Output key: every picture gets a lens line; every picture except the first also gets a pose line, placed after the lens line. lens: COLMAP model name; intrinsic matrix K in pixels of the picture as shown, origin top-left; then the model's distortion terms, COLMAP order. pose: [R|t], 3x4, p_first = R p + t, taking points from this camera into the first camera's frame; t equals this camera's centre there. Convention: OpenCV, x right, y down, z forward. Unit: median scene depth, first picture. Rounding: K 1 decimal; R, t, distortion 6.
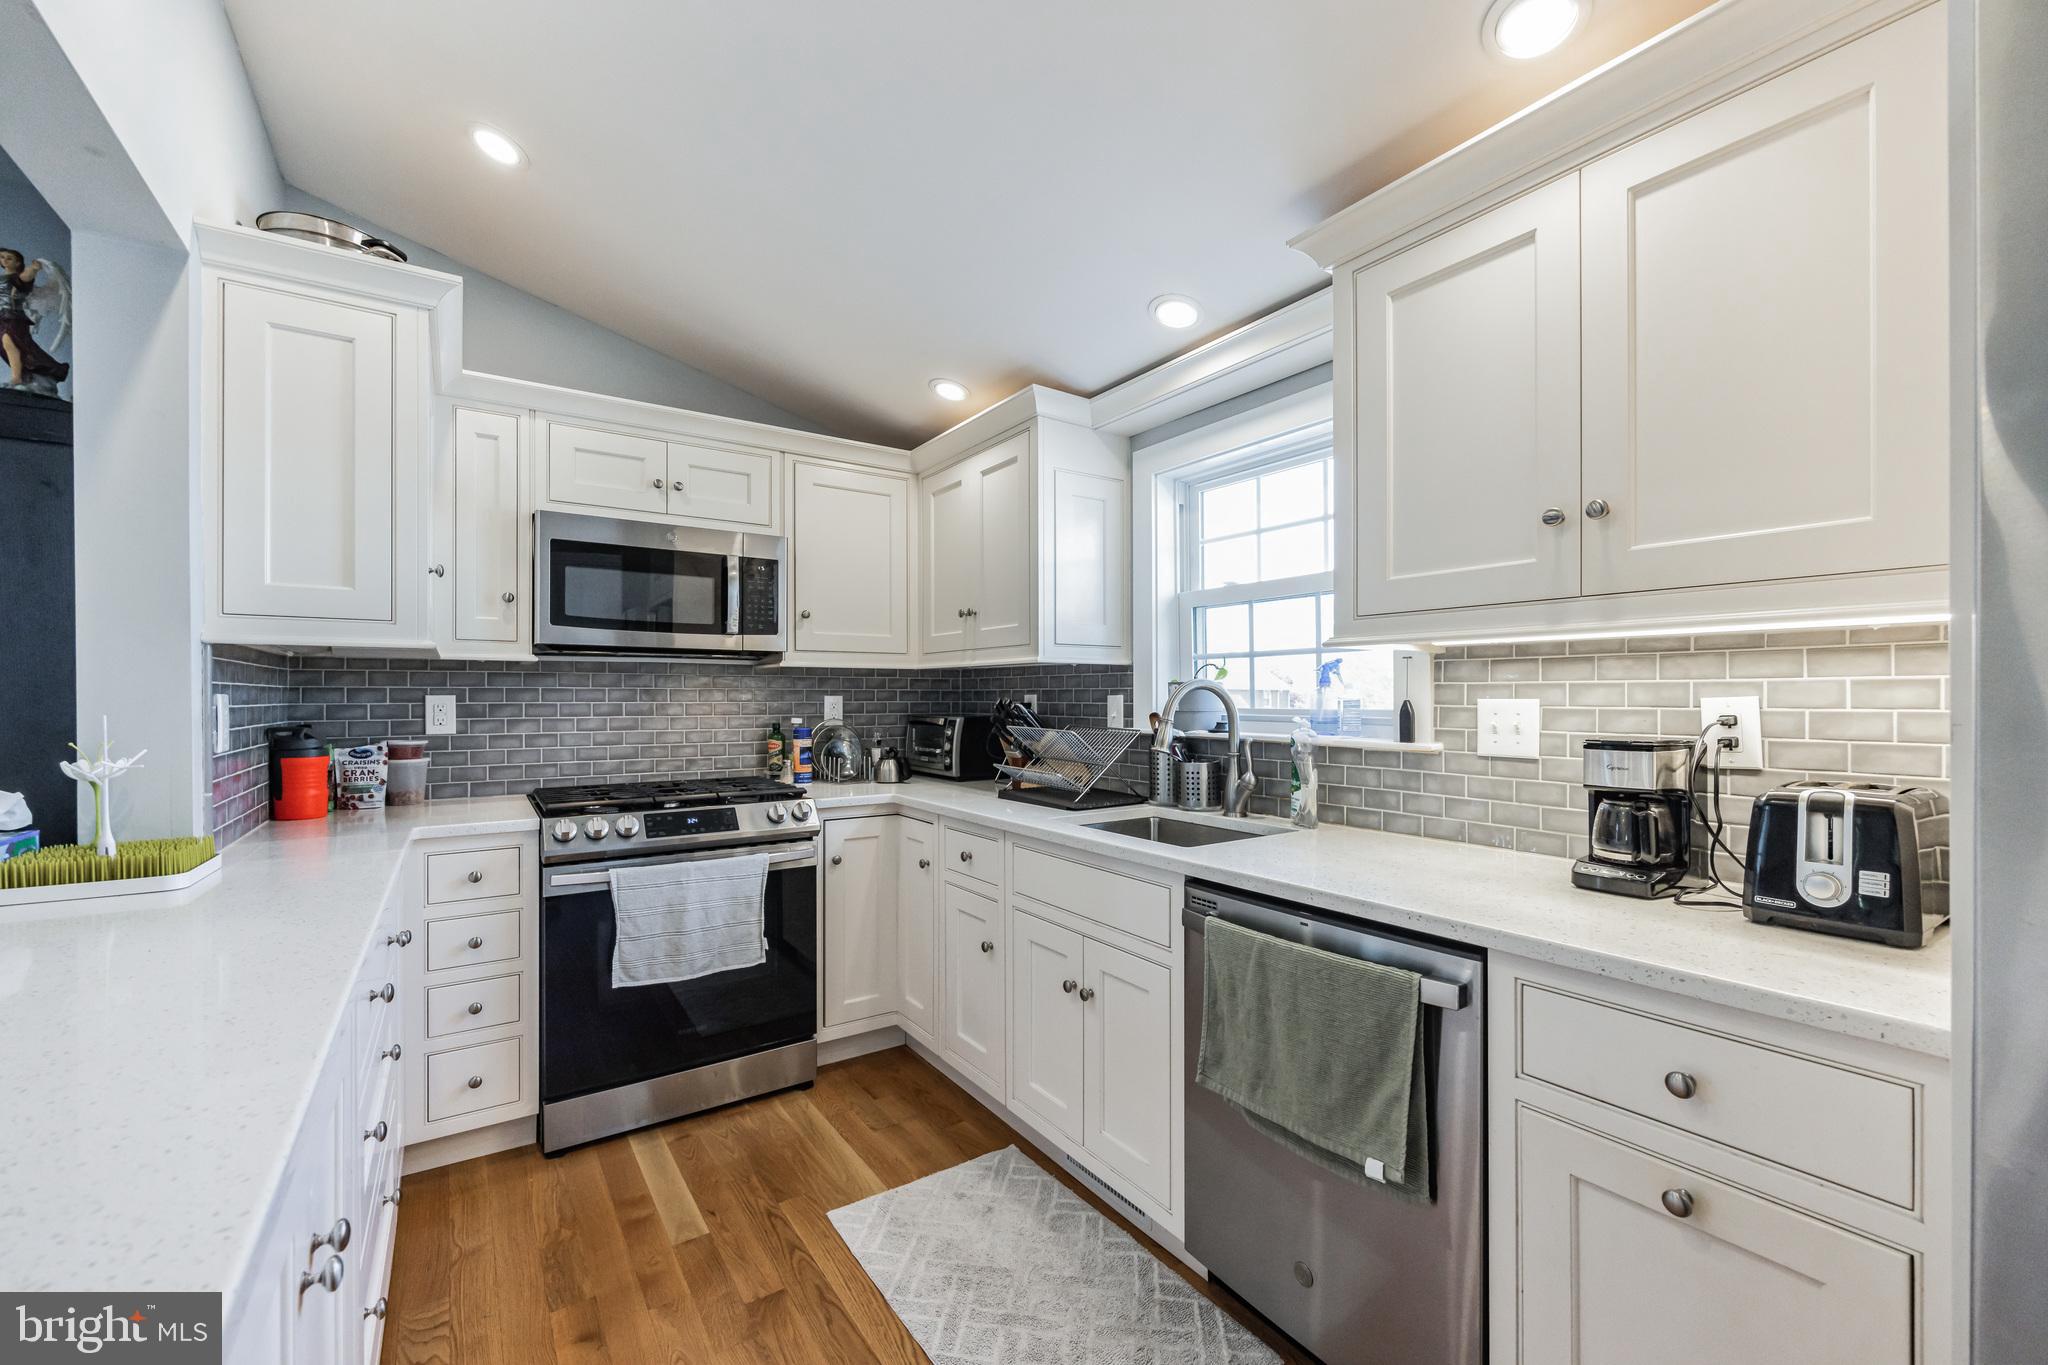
lens RADIAL K [[823.9, 0, 1018.7], [0, 823.9, 695.2], [0, 0, 1]] dist [-0.001764, 0.000147]
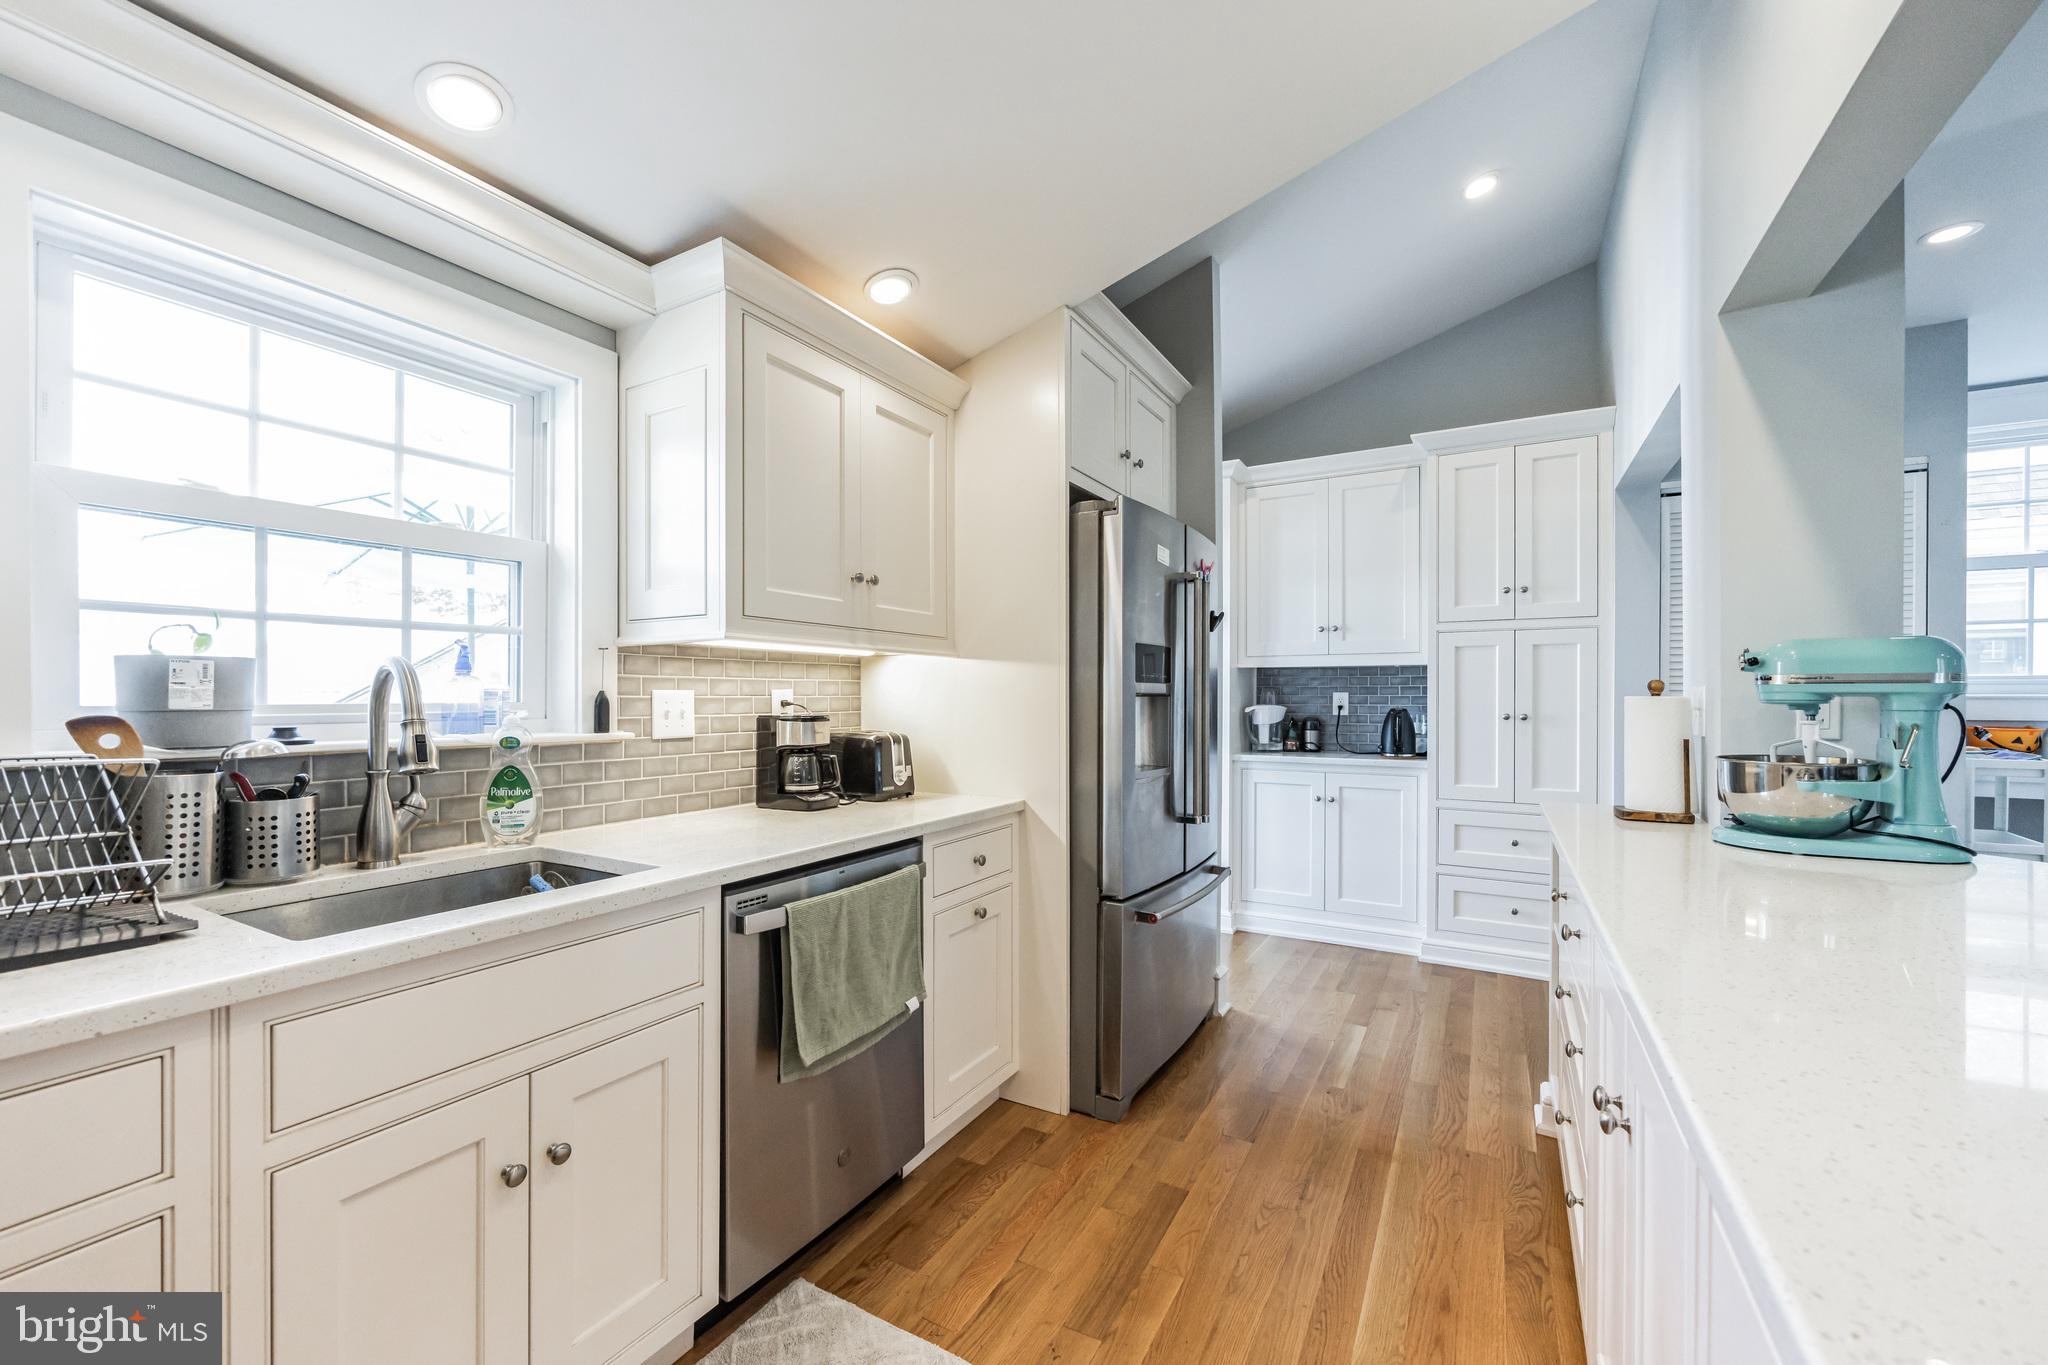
lens RADIAL K [[823.9, 0, 1018.7], [0, 823.9, 695.2], [0, 0, 1]] dist [-0.001764, 0.000147]
pose [[-0.430287, 0.001845, 0.902690, -0.728787], [-0.000158, 0.999998, -0.002120, 0.014653], [-0.902692, -0.001055, -0.430285, 1.075368]]
